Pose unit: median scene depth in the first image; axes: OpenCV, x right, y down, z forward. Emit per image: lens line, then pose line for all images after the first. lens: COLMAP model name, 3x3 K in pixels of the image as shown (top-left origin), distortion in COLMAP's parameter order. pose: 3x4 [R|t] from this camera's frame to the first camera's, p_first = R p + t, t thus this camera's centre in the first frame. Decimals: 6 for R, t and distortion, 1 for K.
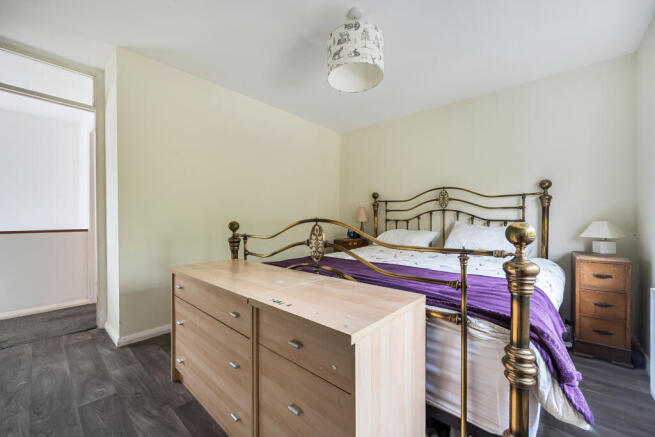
lens RADIAL K [[259.9, 0, 326.7], [0, 259.9, 222.6], [0, 0, 1]] dist [0.000363, 0.000137]
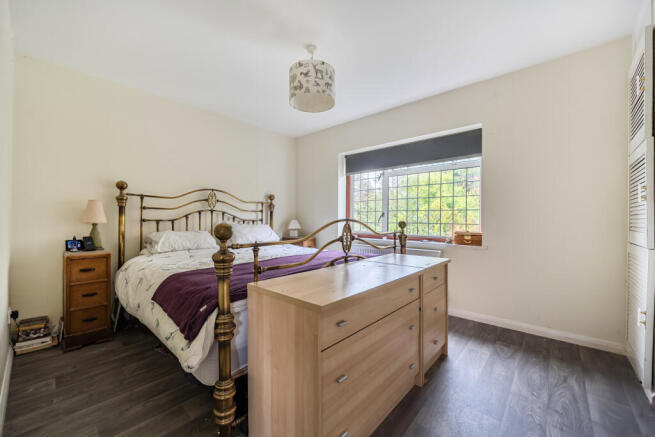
lens RADIAL K [[257.9, 0, 324.1], [0, 257.9, 217.9], [0, 0, 1]] dist [-0.012265, -0.000249]
pose [[-0.004452, 0.005541, 0.999975, -0.628337], [0.012837, 0.999903, -0.005484, -0.006115], [-0.999908, 0.012812, -0.004523, 0.553047]]
